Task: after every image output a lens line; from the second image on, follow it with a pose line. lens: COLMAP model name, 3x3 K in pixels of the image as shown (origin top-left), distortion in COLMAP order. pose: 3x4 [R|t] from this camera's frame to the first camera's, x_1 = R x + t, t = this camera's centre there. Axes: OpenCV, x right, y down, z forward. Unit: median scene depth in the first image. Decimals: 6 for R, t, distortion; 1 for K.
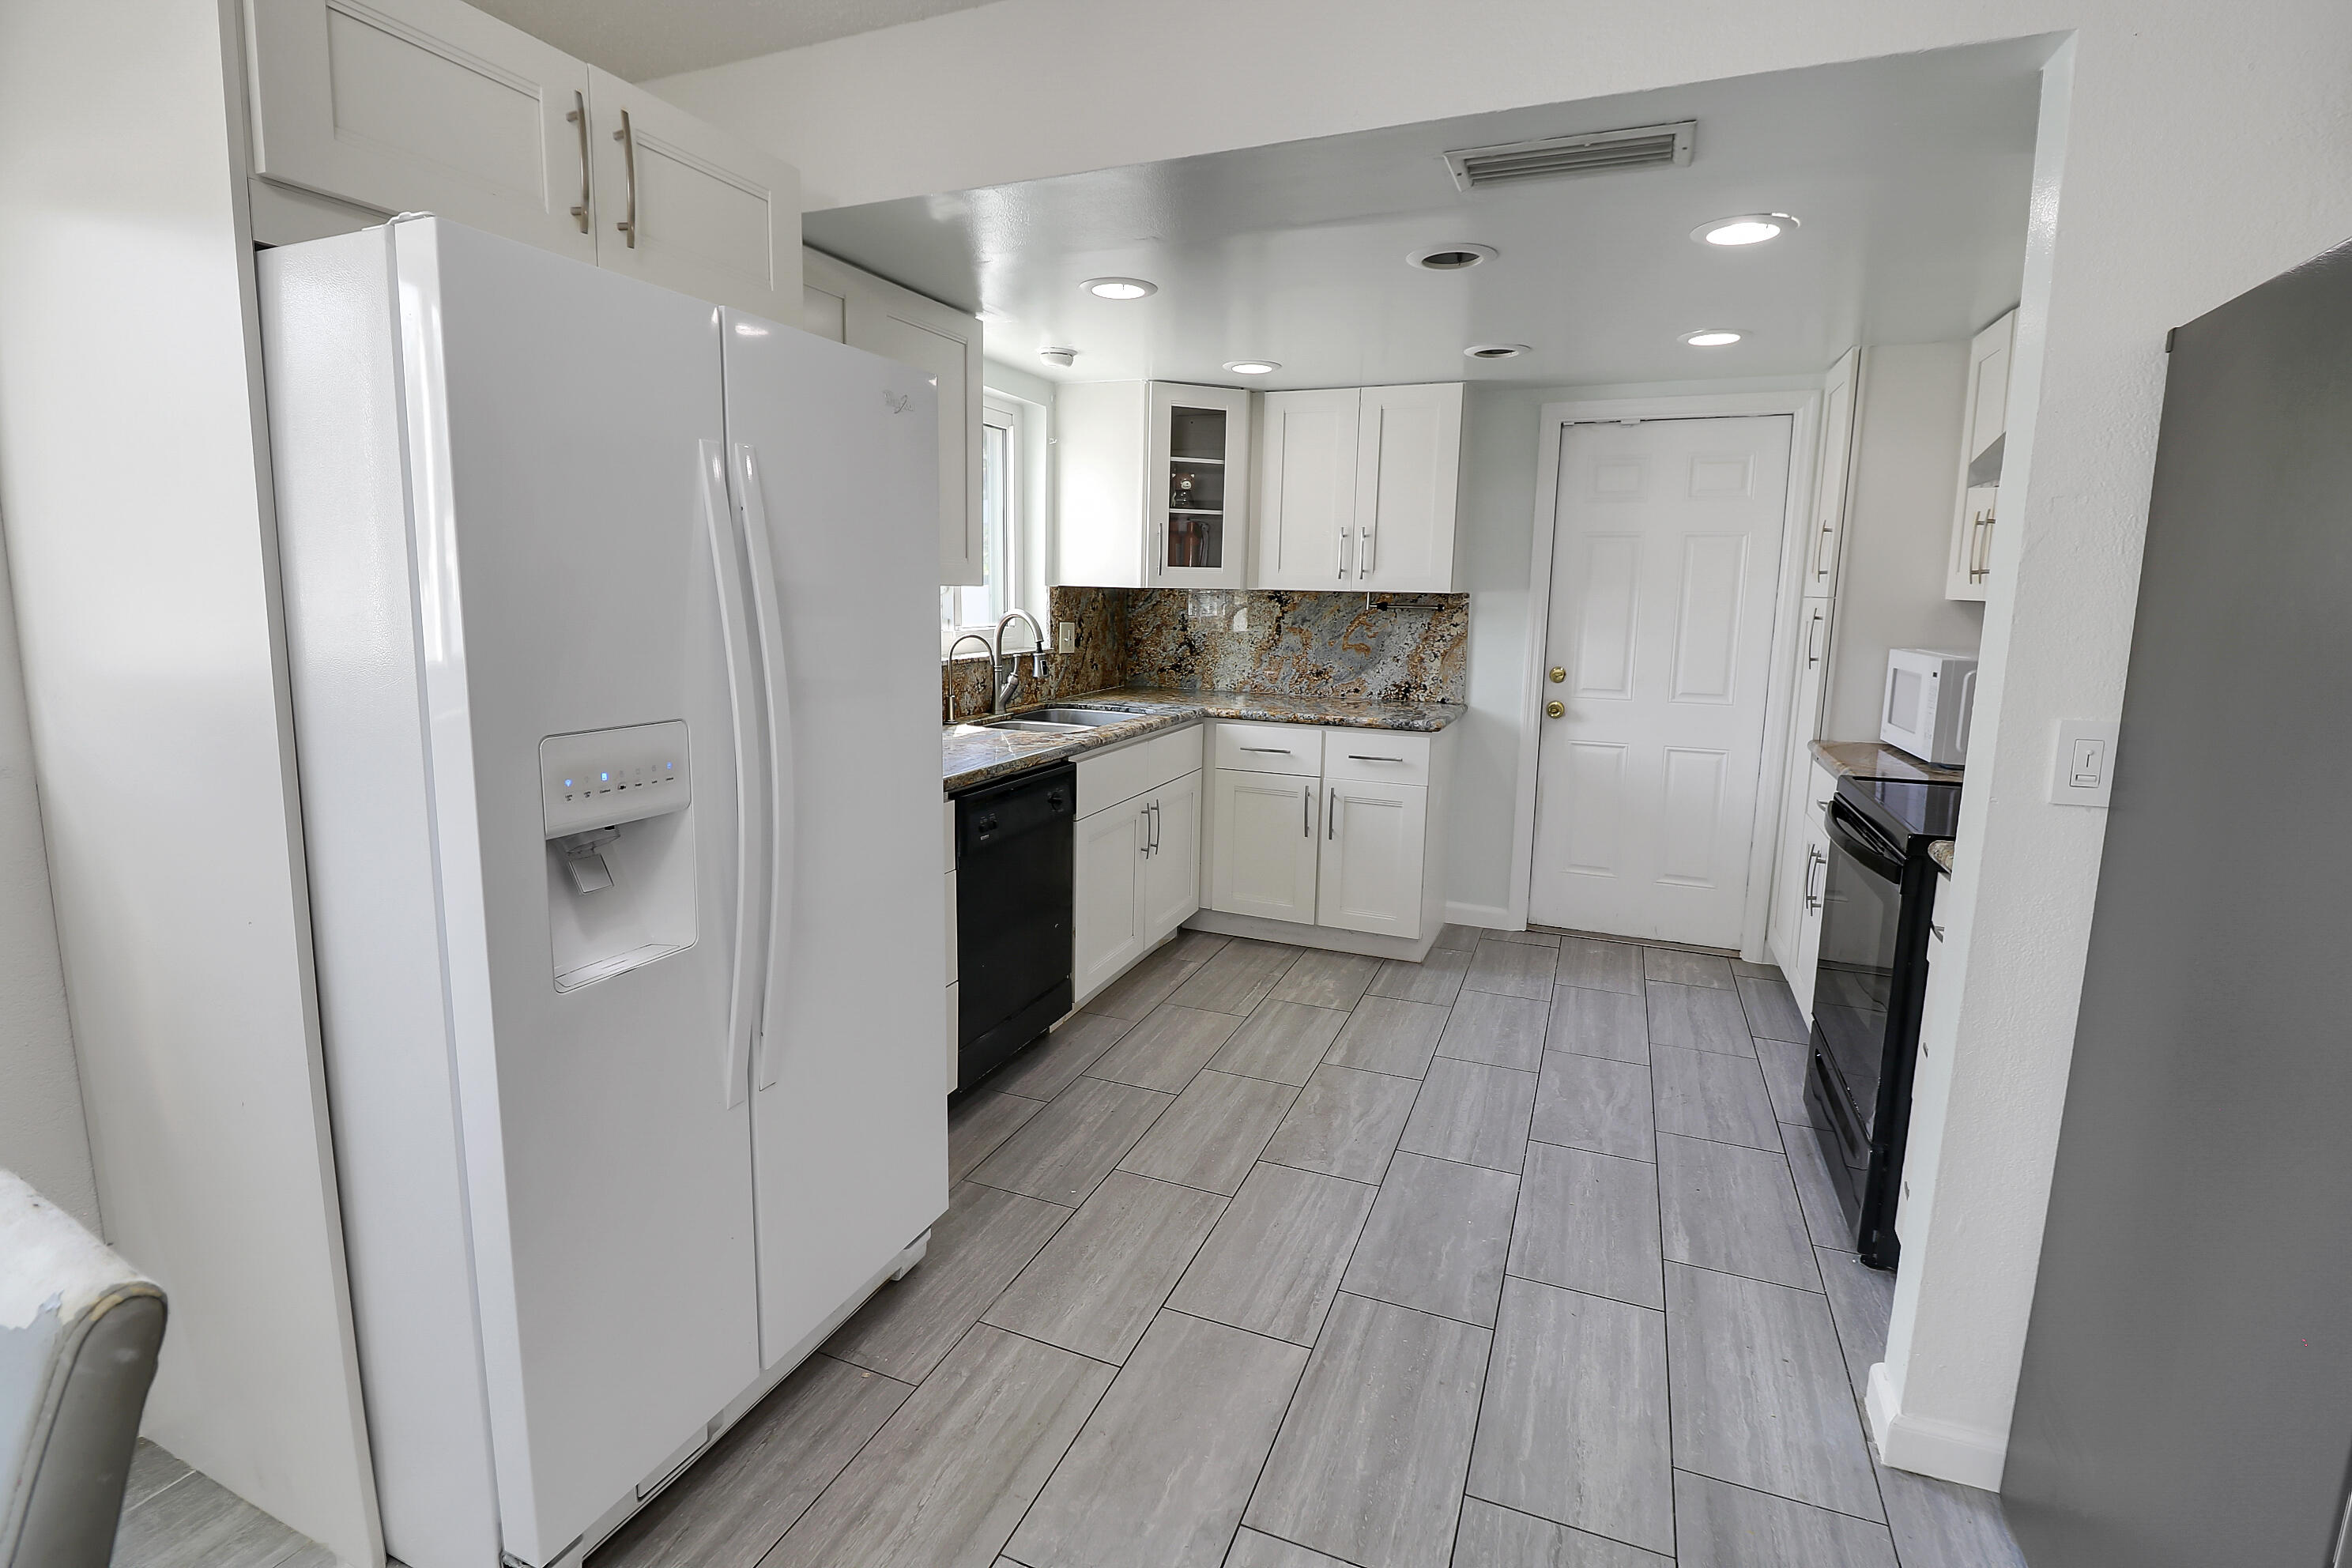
lens RADIAL K [[1091.1, 0, 1167.5], [0, 1091.1, 753.9], [0, 0, 1]] dist [0.002106, -0.013968]
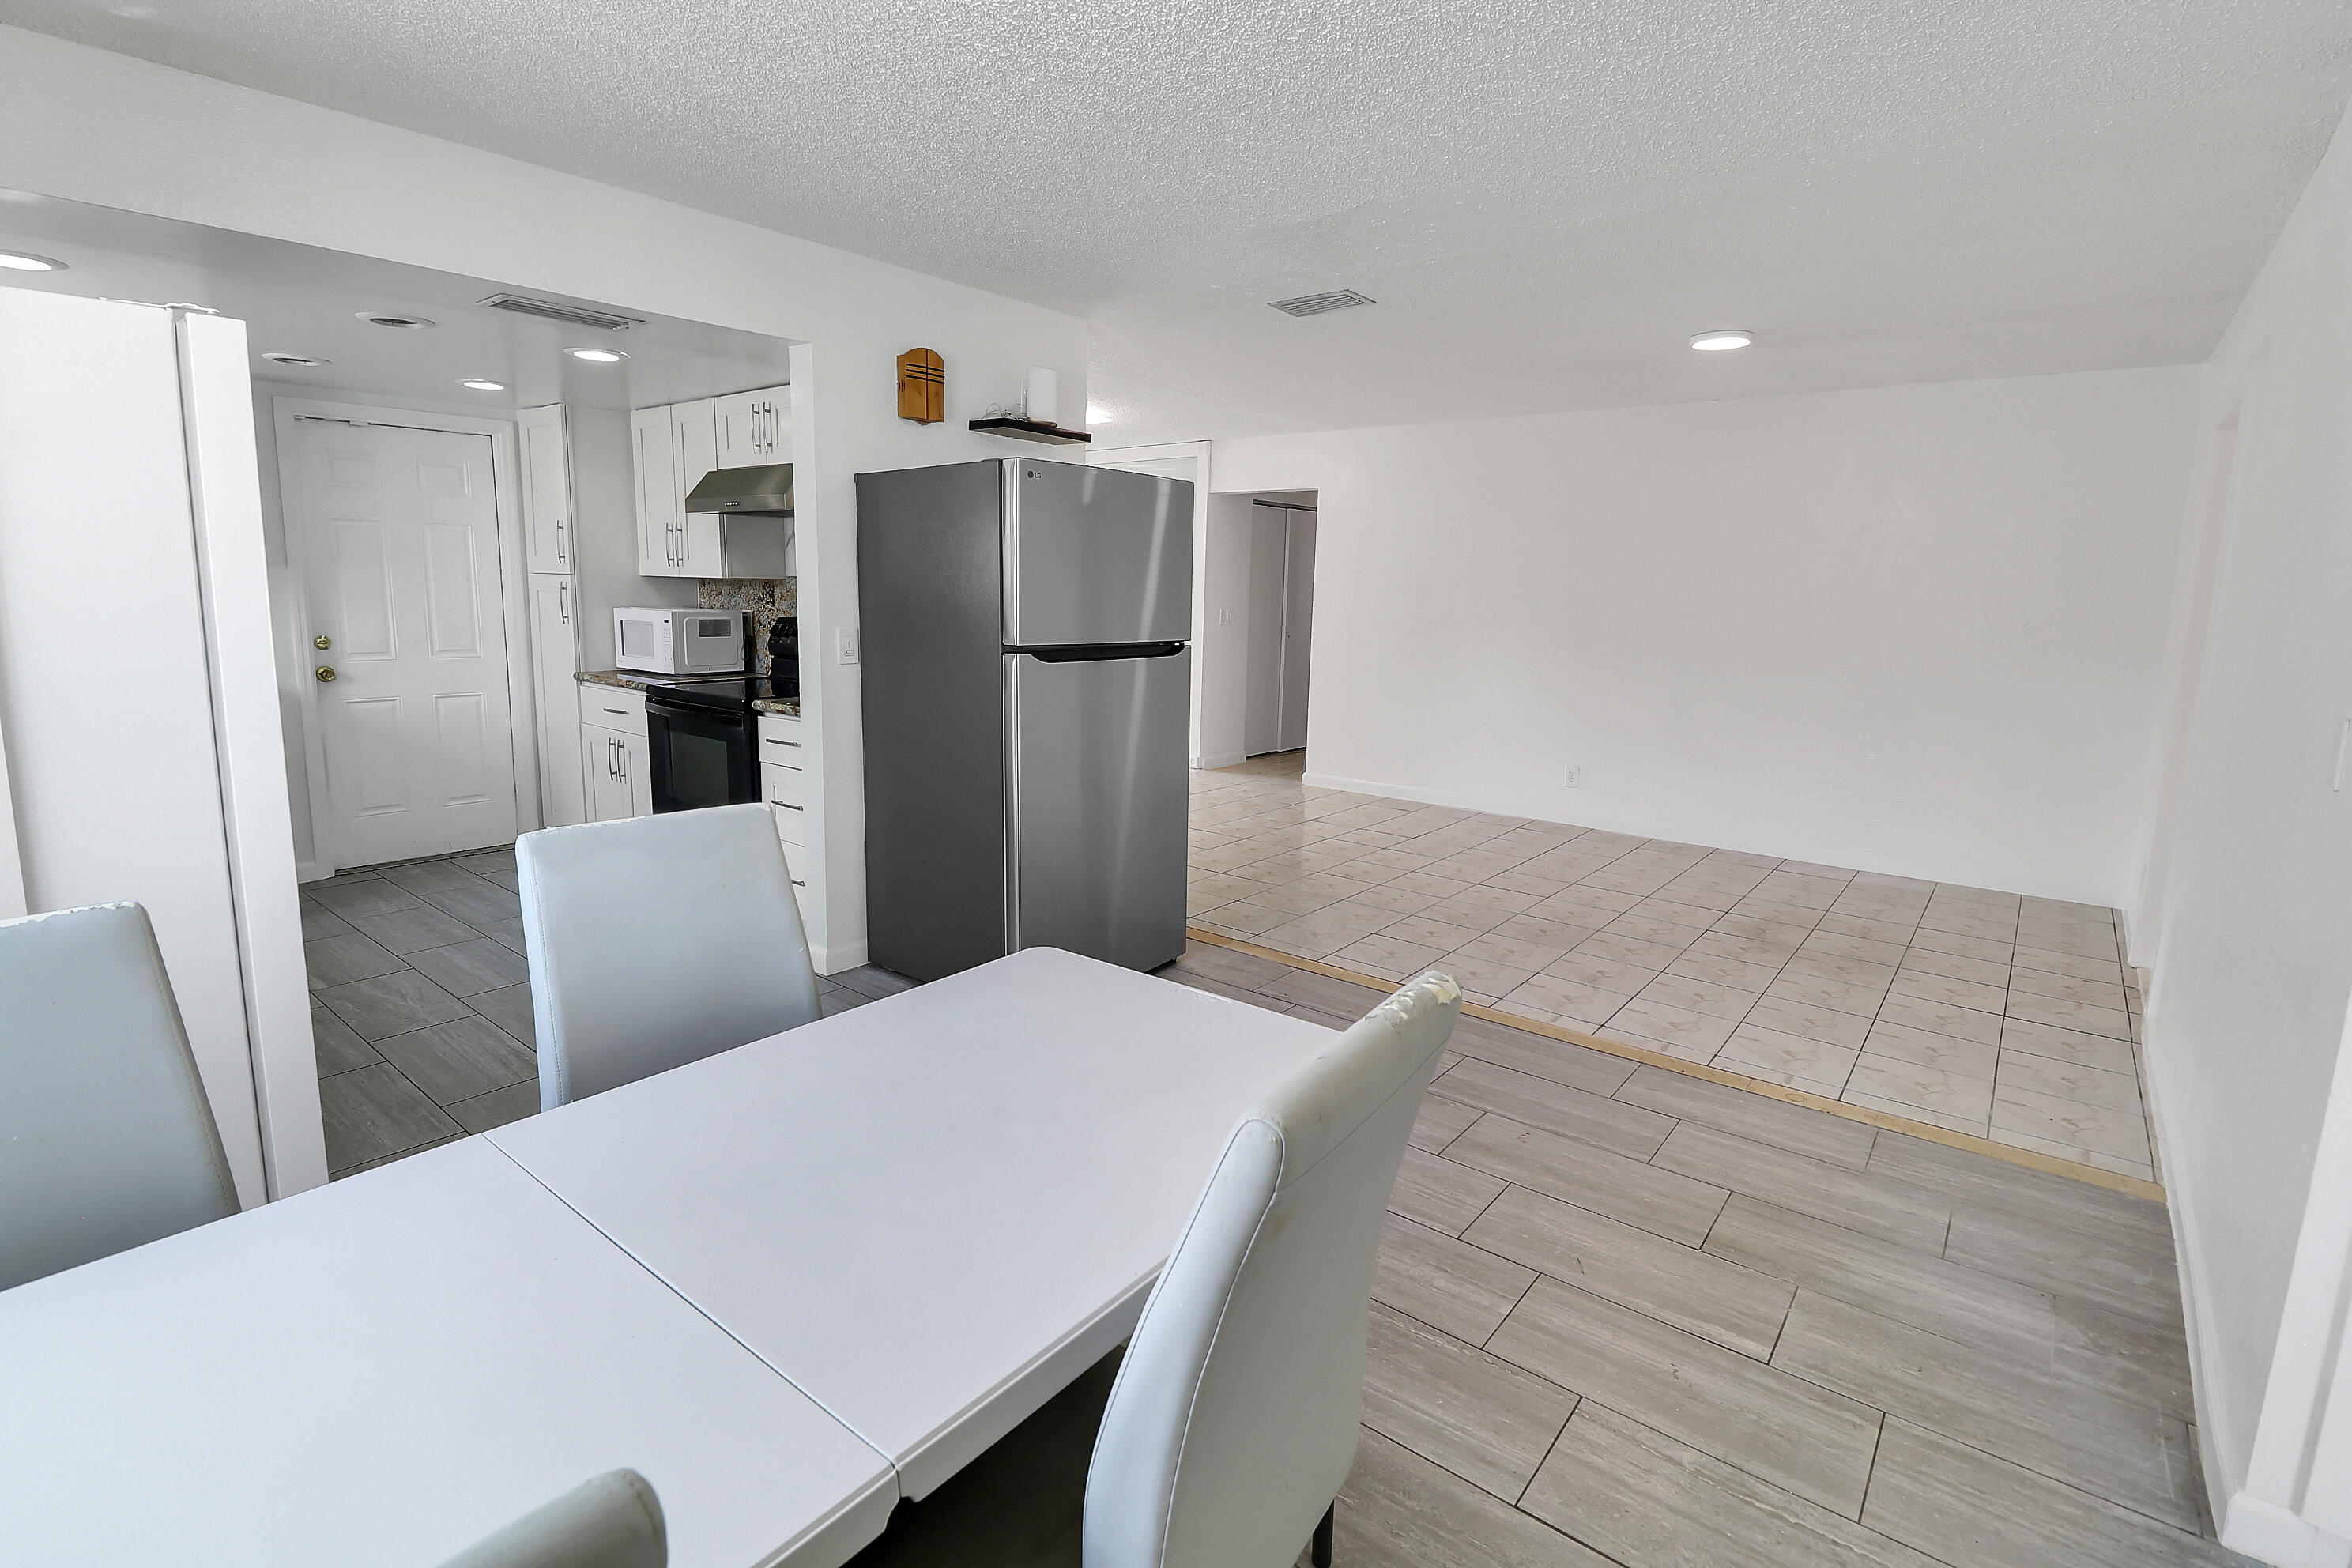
lens RADIAL K [[1091.1, 0, 1167.5], [0, 1091.1, 753.9], [0, 0, 1]] dist [0.002106, -0.013968]
pose [[0.285788, -0.153409, 0.945934, -0.516172], [0.127193, 0.984442, 0.121226, 0.016238], [-0.949814, 0.085672, 0.300854, -0.159046]]
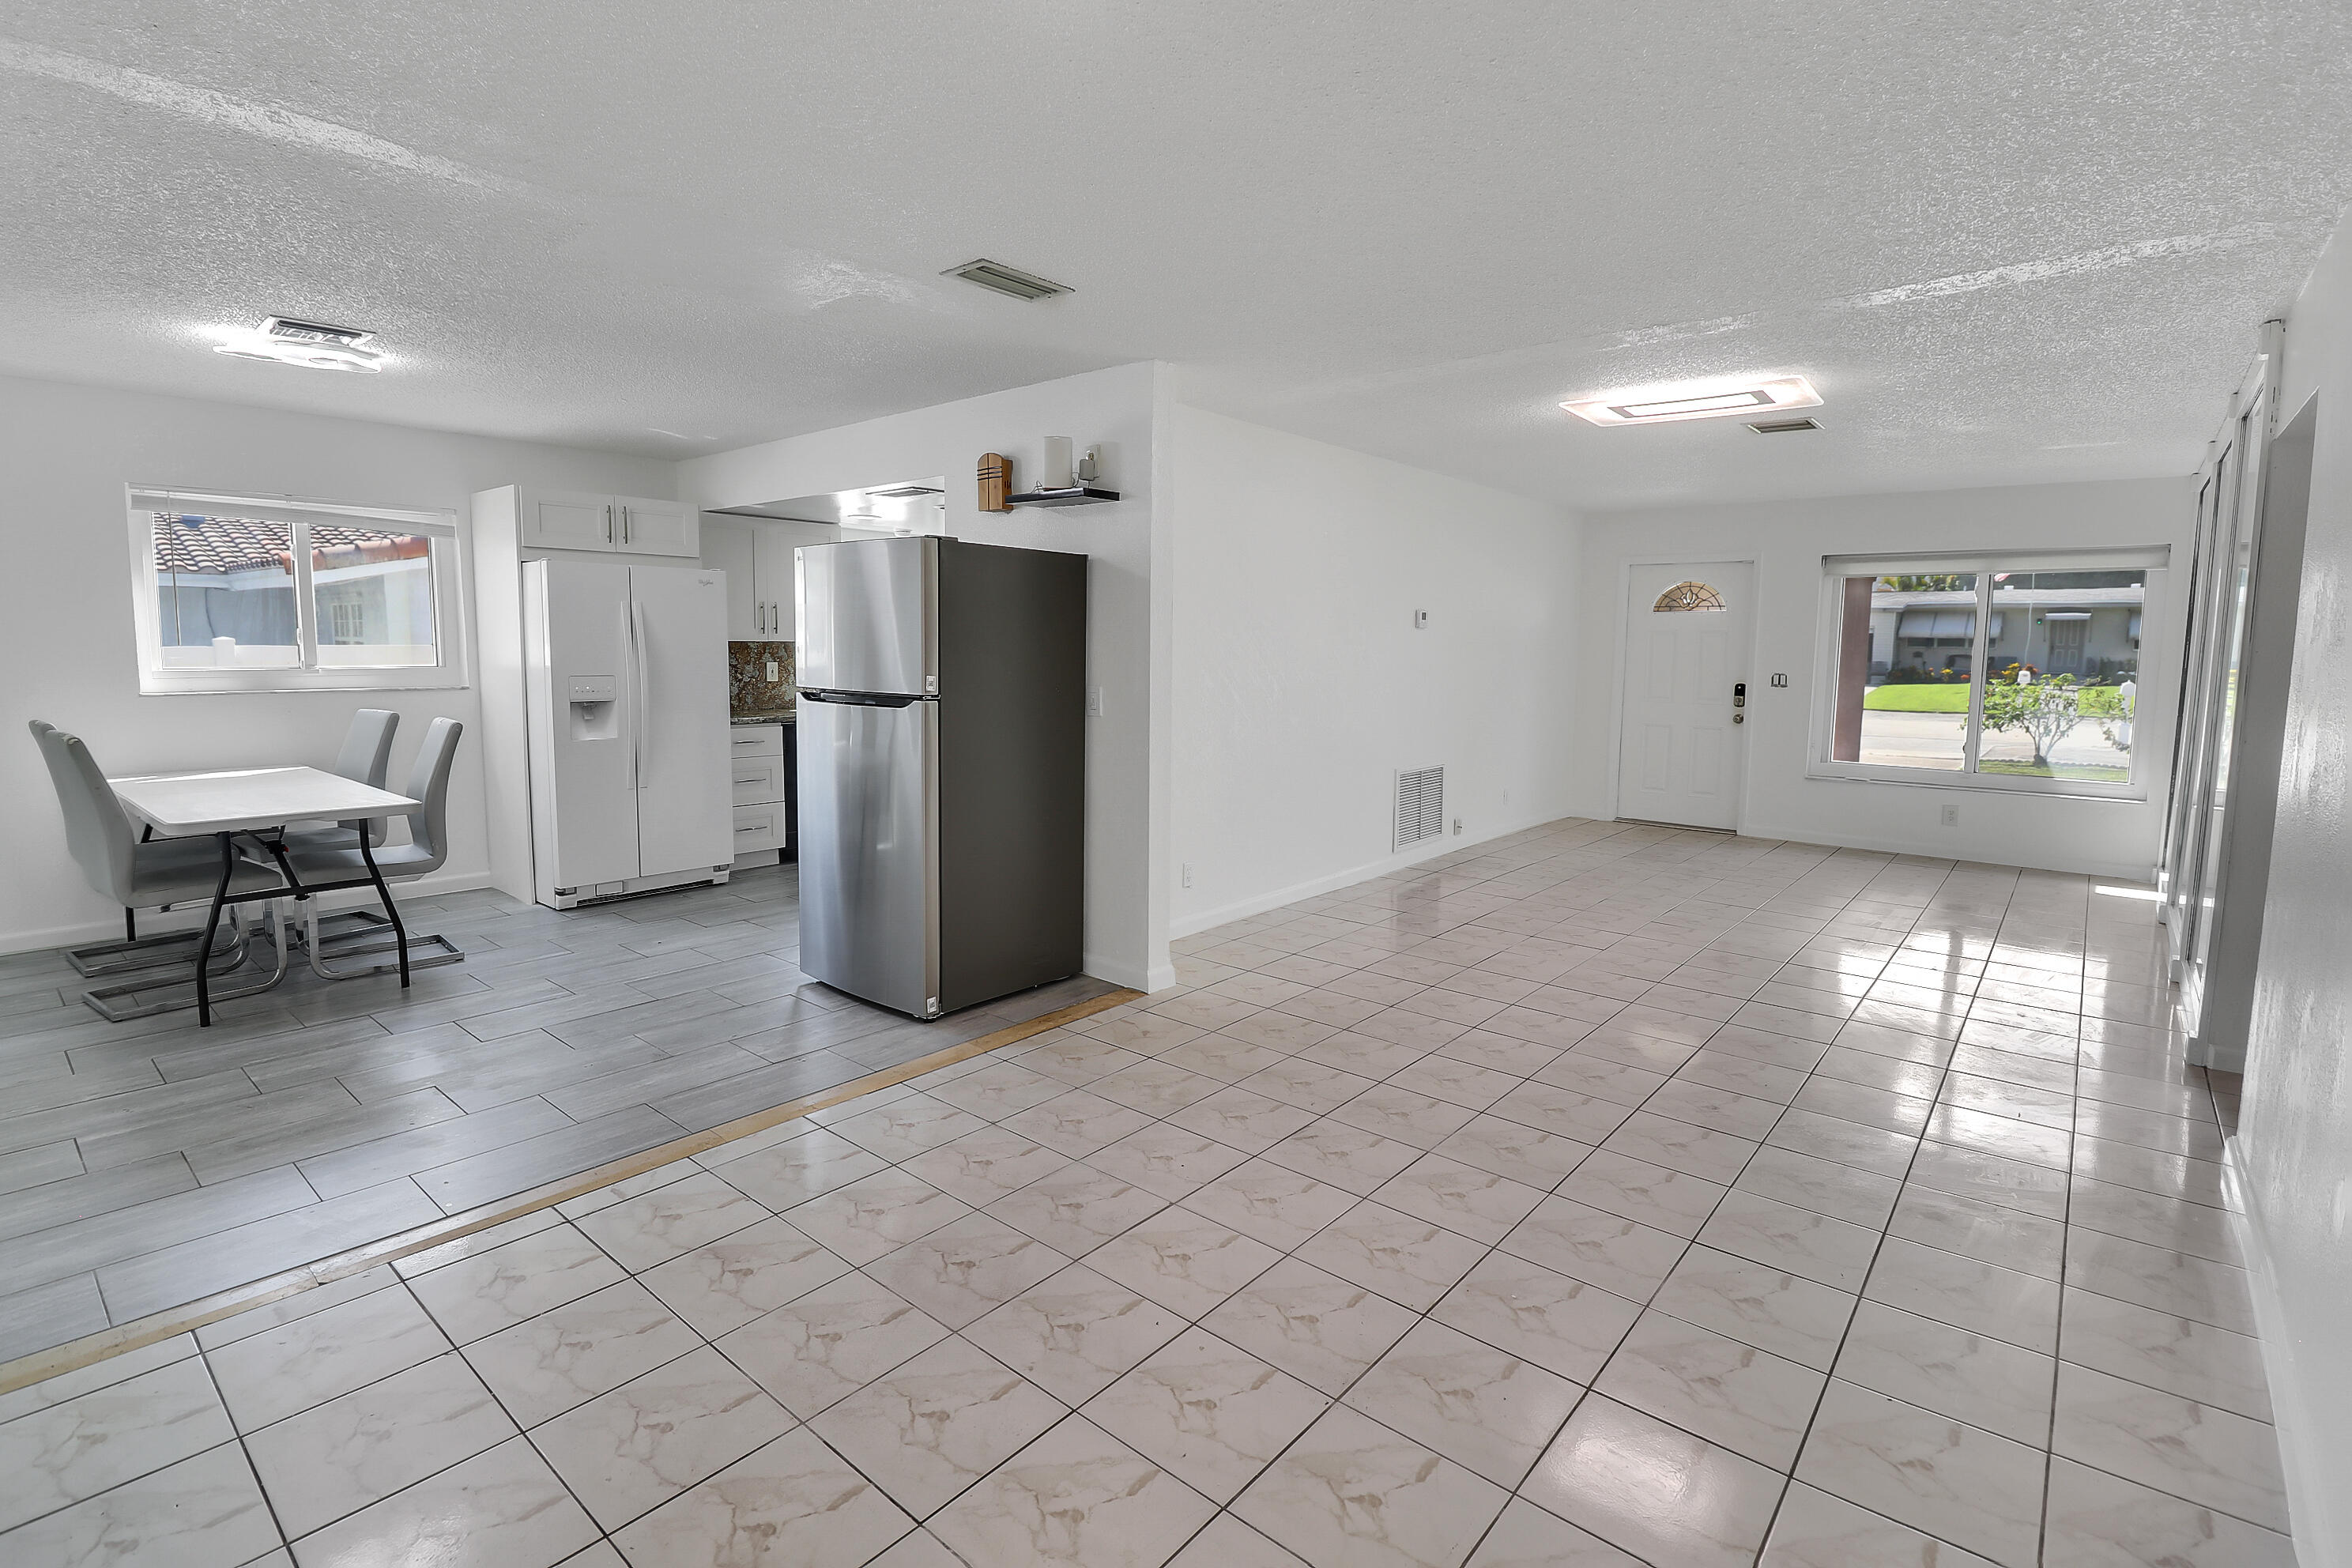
lens RADIAL K [[1093.3, 0, 1160.7], [0, 1093.3, 759.5], [0, 0, 1]] dist [-0.002374, -0.009806]
pose [[0.949821, 0.027344, -0.311596, 0.961783], [-0.042632, 0.998193, -0.042356, 0.127576], [0.309874, 0.053514, 0.949270, -0.747583]]
